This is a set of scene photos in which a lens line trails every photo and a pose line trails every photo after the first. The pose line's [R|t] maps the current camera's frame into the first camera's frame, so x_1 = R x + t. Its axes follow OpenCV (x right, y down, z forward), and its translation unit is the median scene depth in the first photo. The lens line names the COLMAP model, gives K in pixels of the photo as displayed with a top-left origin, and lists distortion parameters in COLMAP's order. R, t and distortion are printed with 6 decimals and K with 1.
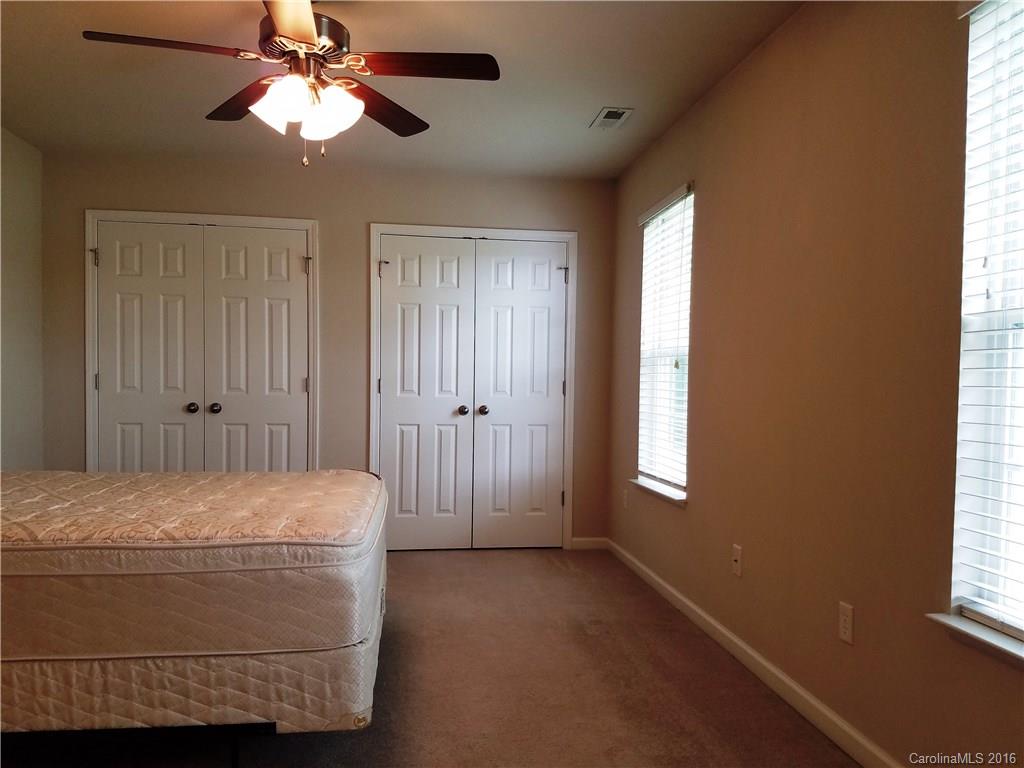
lens RADIAL K [[805.6, 0, 511.0], [0, 805.6, 415.8], [0, 0, 1]] dist [0.136102, -0.185147]
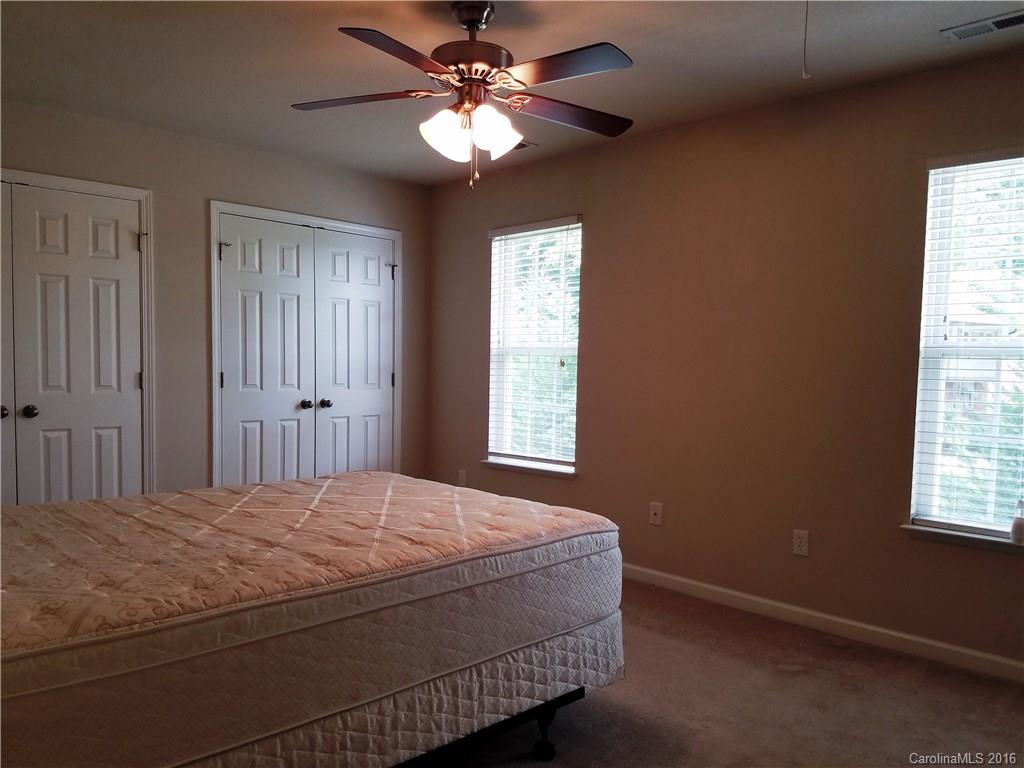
lens RADIAL K [[768.8, 0, 576.0], [0, 768.8, 416.6], [0, 0, 1]] dist [0.205571, -0.348068]
pose [[0.790733, -0.040493, 0.610821, -0.403252], [0.021031, 0.999018, 0.039002, -0.022904], [-0.611800, -0.017994, 0.790807, 0.055800]]
